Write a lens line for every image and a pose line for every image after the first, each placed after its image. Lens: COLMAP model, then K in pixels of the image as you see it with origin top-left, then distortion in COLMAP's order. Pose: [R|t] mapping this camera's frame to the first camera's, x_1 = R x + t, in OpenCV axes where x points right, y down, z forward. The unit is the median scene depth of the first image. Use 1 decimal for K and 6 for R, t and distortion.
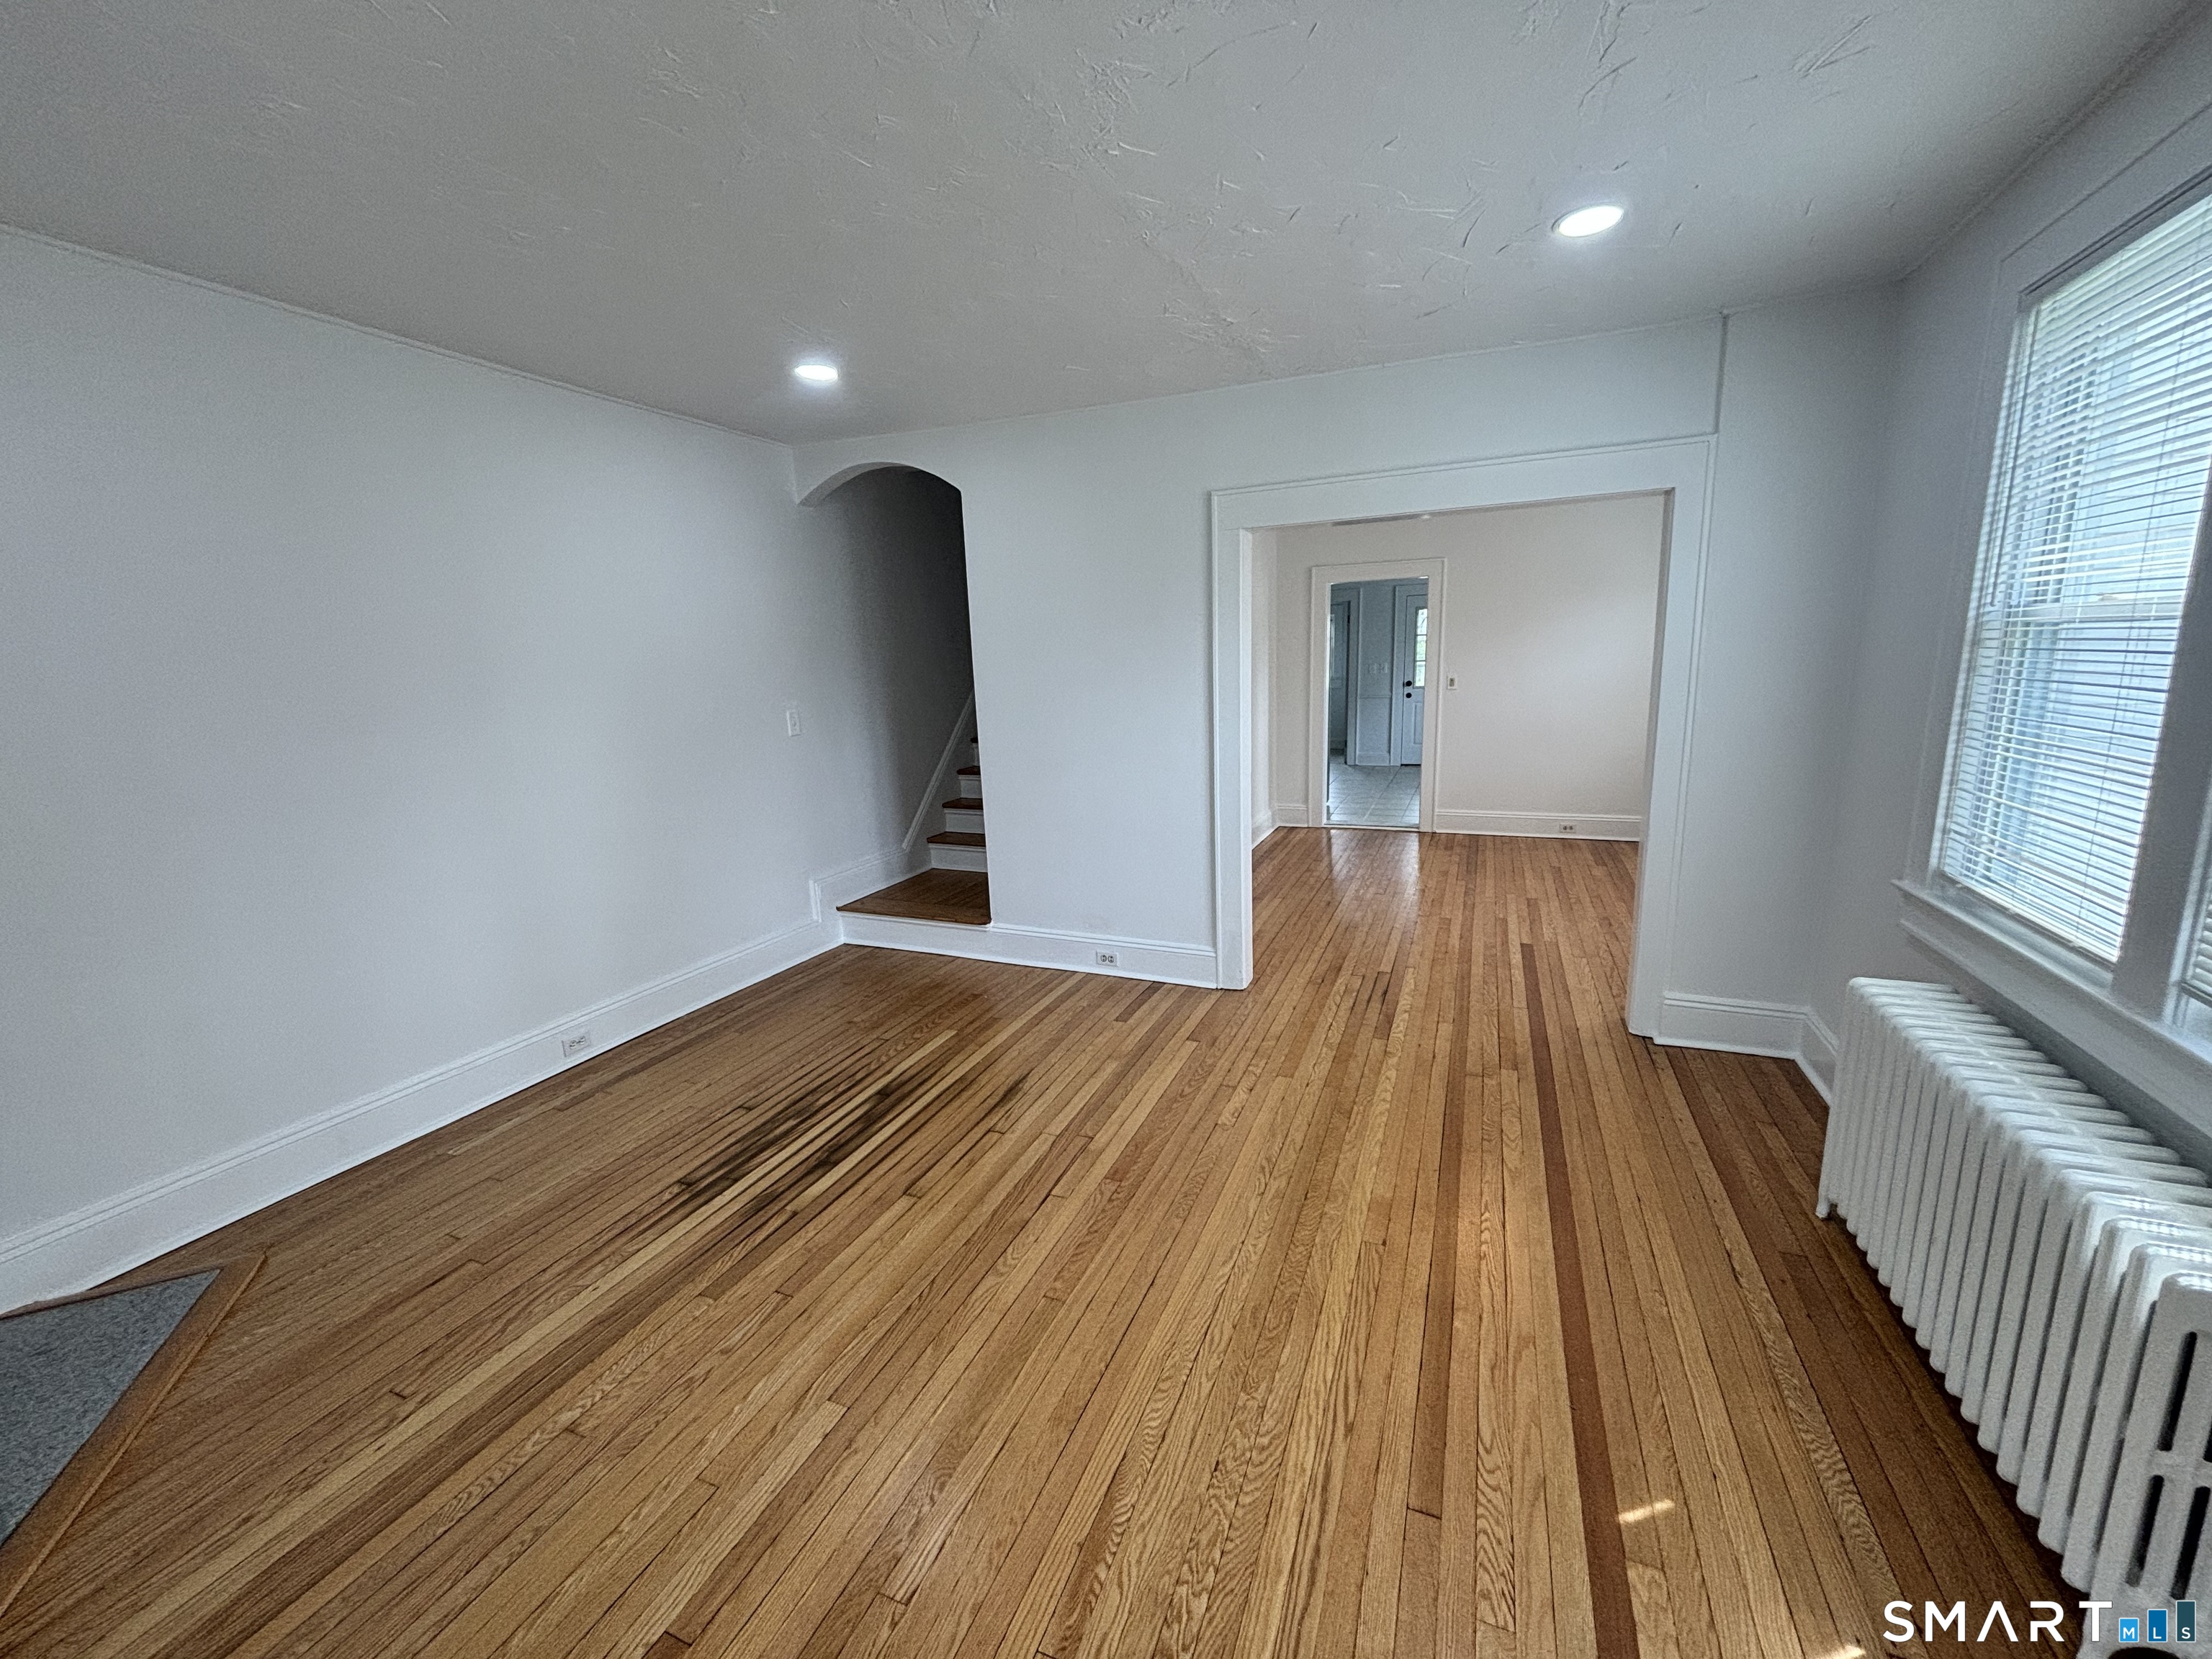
lens RADIAL K [[892.4, 0, 1106.7], [0, 892.4, 827.0], [0, 0, 1]] dist [0.010235, -0.002566]
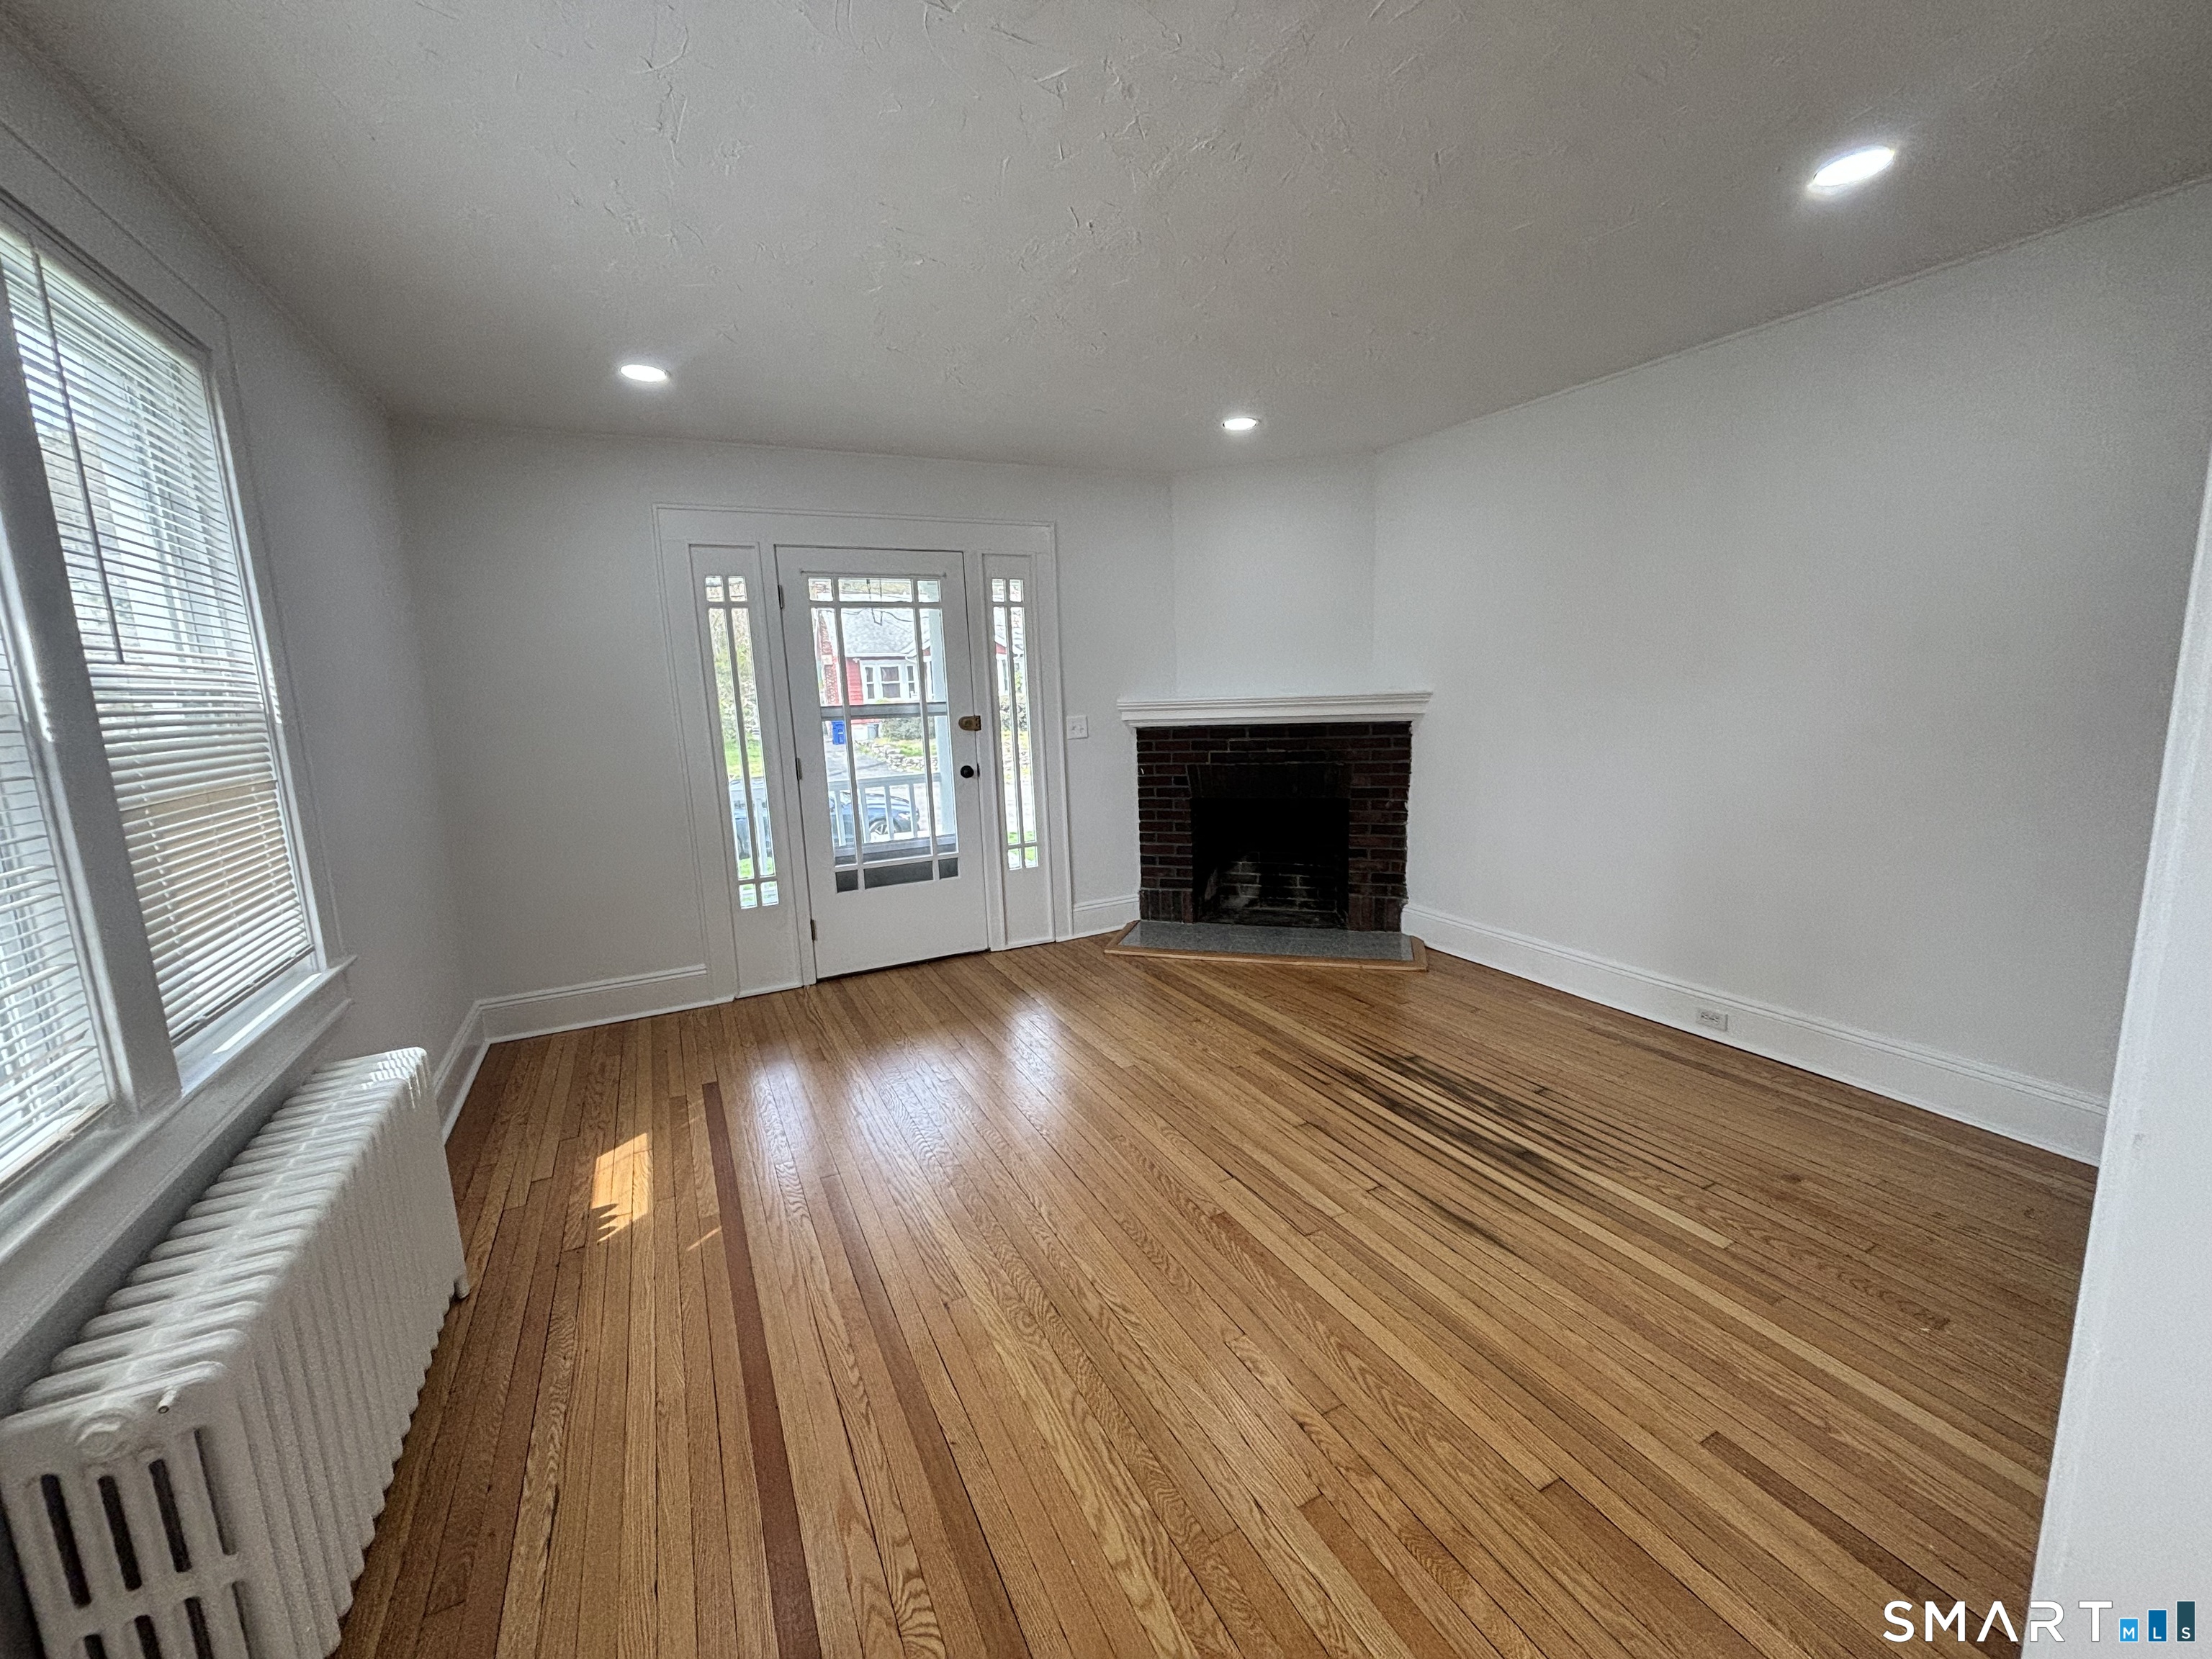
lens RADIAL K [[892.4, 0, 1099.6], [0, 892.4, 834.5], [0, 0, 1]] dist [0.010235, -0.002566]
pose [[-0.651222, 0.186143, -0.735704, 0.569907], [-0.086989, 0.944751, 0.316035, -0.216839], [0.753885, 0.269807, -0.599050, 1.102768]]
